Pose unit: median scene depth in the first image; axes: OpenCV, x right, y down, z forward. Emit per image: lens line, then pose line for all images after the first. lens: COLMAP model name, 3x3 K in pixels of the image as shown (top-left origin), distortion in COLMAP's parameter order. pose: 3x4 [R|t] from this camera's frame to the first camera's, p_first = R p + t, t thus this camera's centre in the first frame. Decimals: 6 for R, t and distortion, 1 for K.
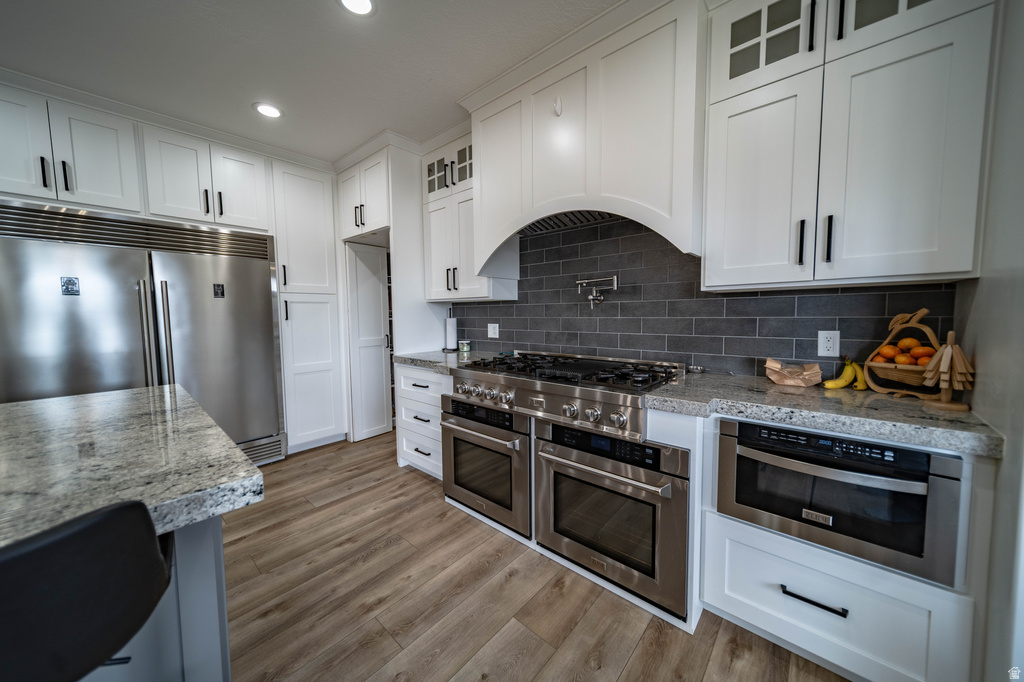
lens RADIAL K [[354.2, 0, 510.5], [0, 354.2, 337.1], [0, 0, 1]] dist [0.005873, 0.000124]
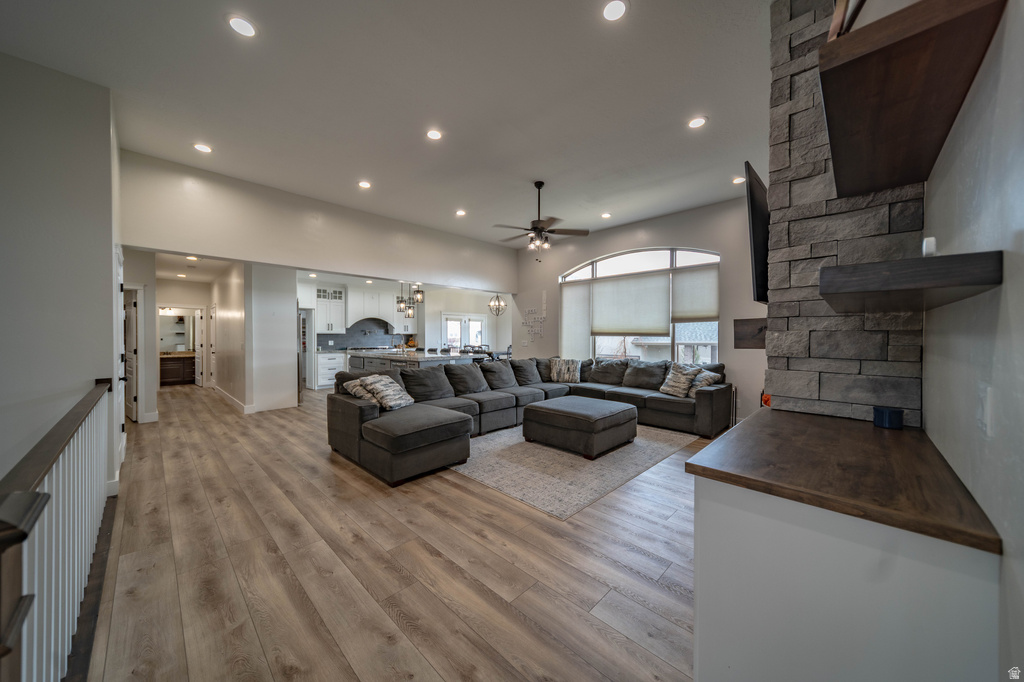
lens RADIAL K [[354.2, 0, 510.6], [0, 354.2, 338.4], [0, 0, 1]] dist [0.005873, 0.000124]
pose [[0.050531, 0.005383, 0.998708, -5.046668], [0.070376, 0.997481, -0.008938, 0.133334], [-0.996240, 0.070736, 0.050025, -1.232637]]
